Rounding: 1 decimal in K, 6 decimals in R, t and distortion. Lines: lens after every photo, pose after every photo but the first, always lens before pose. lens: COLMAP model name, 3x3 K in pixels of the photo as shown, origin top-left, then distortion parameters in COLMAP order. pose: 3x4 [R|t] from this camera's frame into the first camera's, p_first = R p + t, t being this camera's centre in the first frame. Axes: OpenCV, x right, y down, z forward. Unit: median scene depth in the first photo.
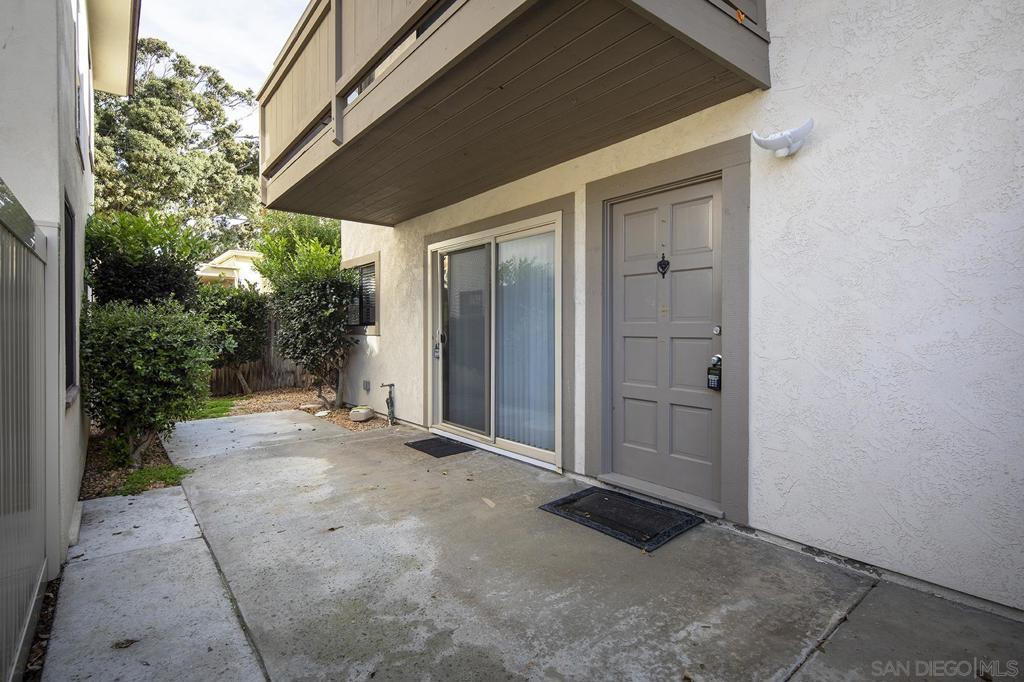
lens RADIAL K [[490.5, 0, 514.0], [0, 490.5, 332.1], [0, 0, 1]] dist [0.003806, -0.001922]
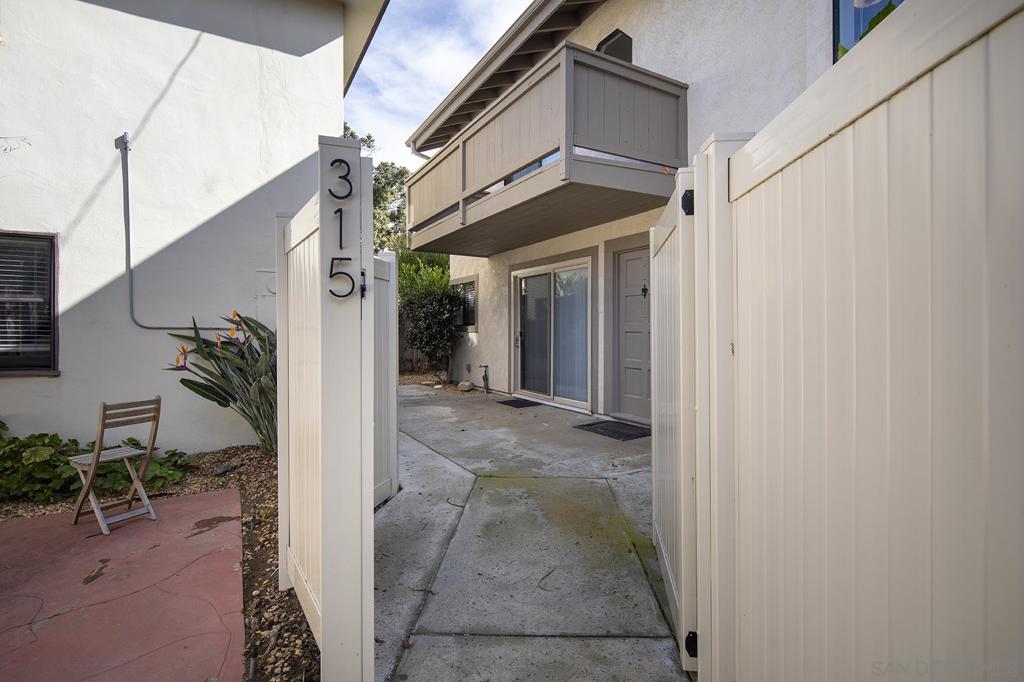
lens RADIAL K [[490.5, 0, 514.0], [0, 490.5, 332.1], [0, 0, 1]] dist [0.003806, -0.001922]
pose [[0.986484, 0.001854, -0.163848, 0.080032], [-0.001728, 0.999998, 0.000910, 0.005894], [0.163850, -0.000615, 0.986485, -0.485928]]
